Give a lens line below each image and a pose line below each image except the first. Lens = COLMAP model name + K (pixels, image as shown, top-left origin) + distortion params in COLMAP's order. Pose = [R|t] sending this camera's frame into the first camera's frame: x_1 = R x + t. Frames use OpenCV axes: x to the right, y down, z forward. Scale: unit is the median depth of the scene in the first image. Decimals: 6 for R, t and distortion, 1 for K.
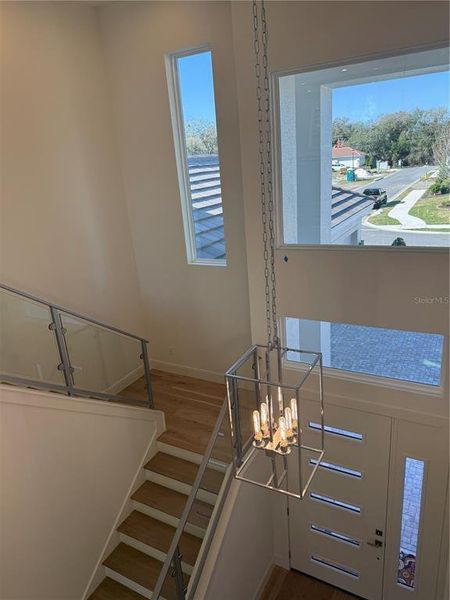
lens RADIAL K [[425.7, 0, 220.6], [0, 425.7, 301.0], [0, 0, 1]] dist [0.093077, -0.135758]
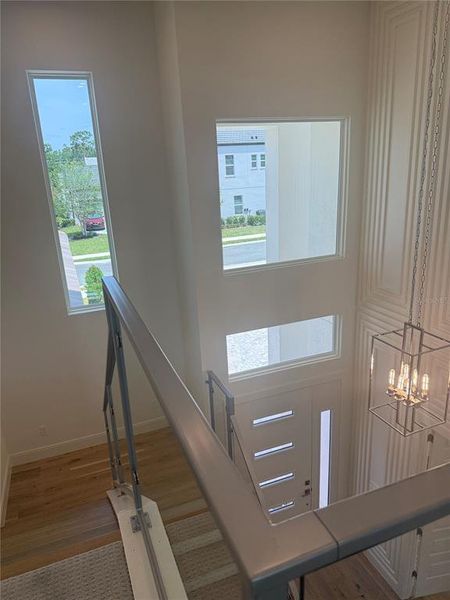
lens RADIAL K [[425.7, 0, 220.6], [0, 425.7, 301.0], [0, 0, 1]] dist [0.093077, -0.135758]
pose [[0.640016, -0.192625, 0.743824, -0.634990], [0.249652, 0.967674, 0.035785, -0.088616], [-0.726673, 0.162794, 0.667416, 0.252821]]
